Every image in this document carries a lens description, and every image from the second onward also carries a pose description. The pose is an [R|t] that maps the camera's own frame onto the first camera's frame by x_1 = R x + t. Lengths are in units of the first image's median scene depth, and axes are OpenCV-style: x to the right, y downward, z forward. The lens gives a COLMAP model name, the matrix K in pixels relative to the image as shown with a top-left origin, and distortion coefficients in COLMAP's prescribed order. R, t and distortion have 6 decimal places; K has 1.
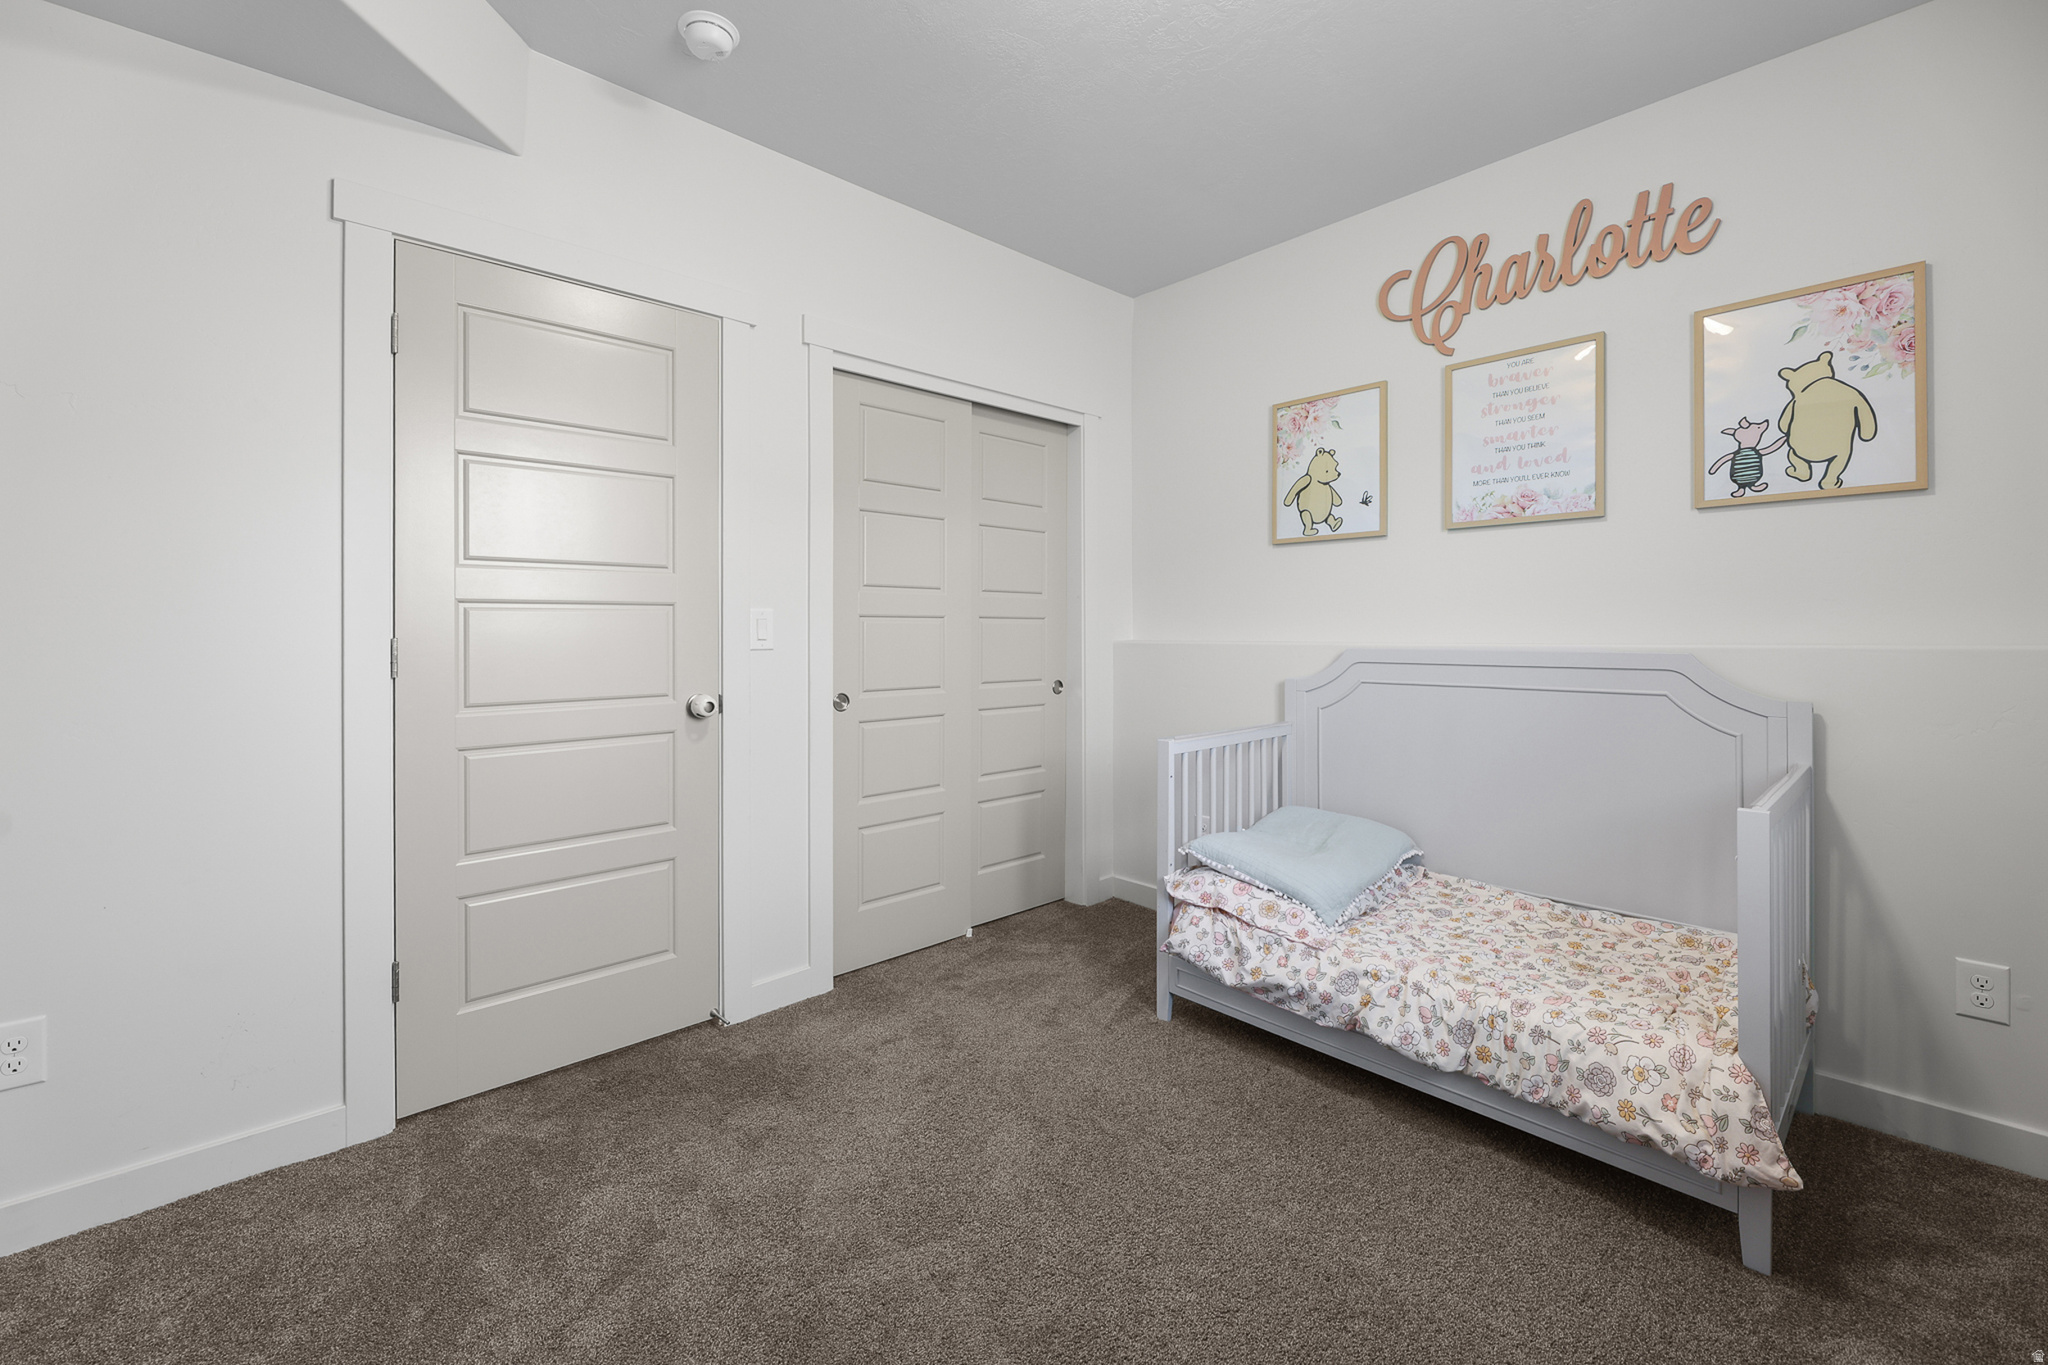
lens RADIAL K [[830.7, 0, 1024.3], [0, 830.7, 627.9], [0, 0, 1]] dist [-0.023977, -0.000003]
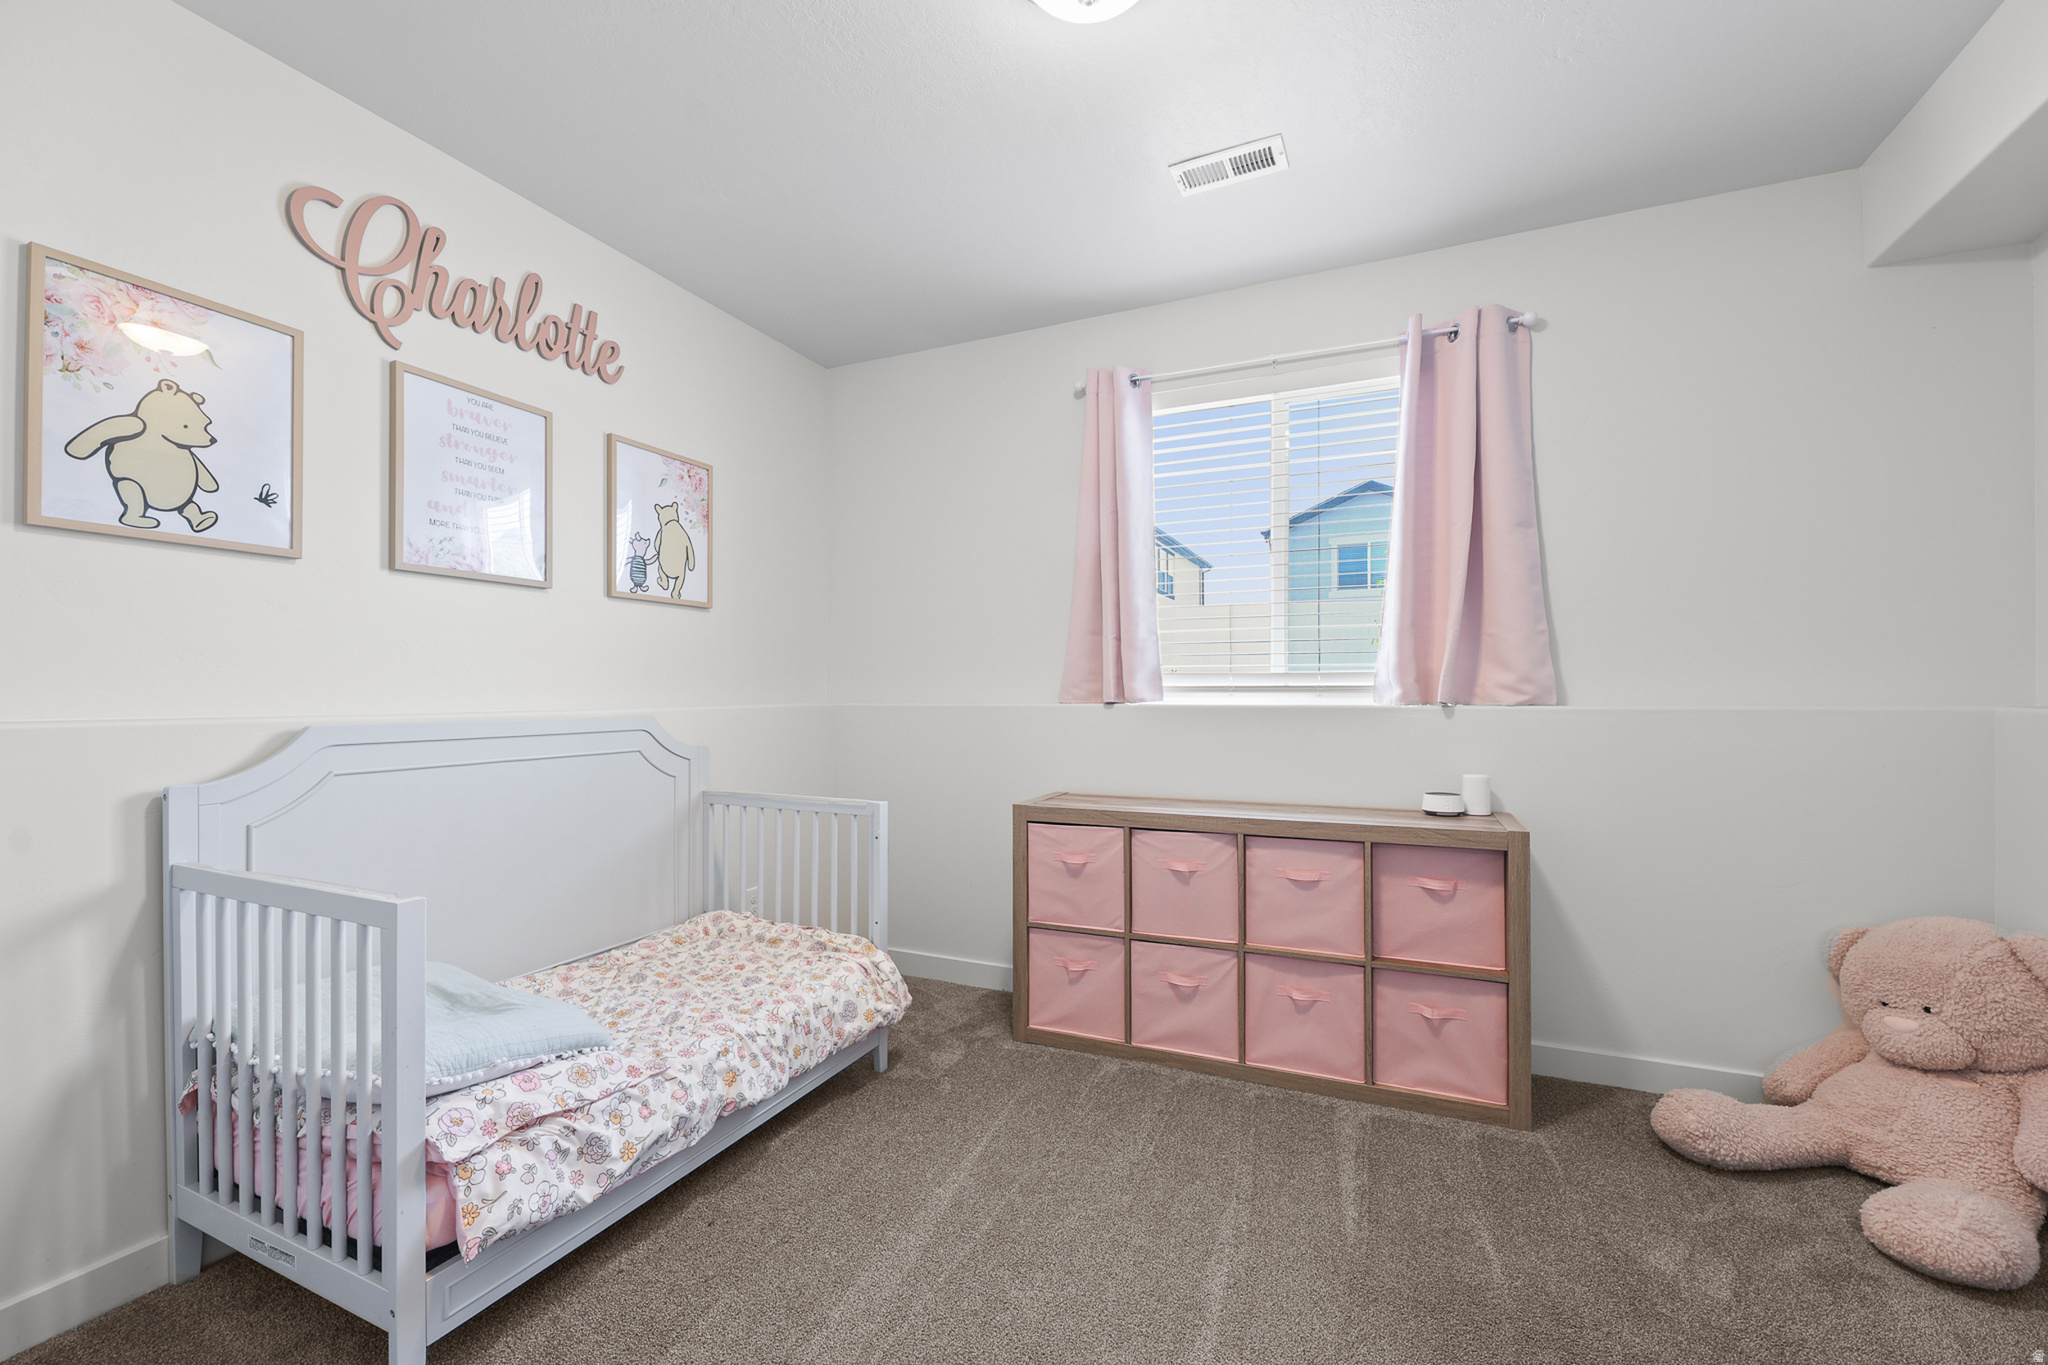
lens RADIAL K [[825.9, 0, 1024.0], [0, 825.9, 682.5], [0, 0, 1]] dist [-0.002418, -0.001011]
pose [[-0.394328, 0.011840, 0.918893, -0.551875], [-0.005321, 0.999871, -0.015167, -0.003526], [-0.918954, -0.010870, -0.394214, 0.941941]]
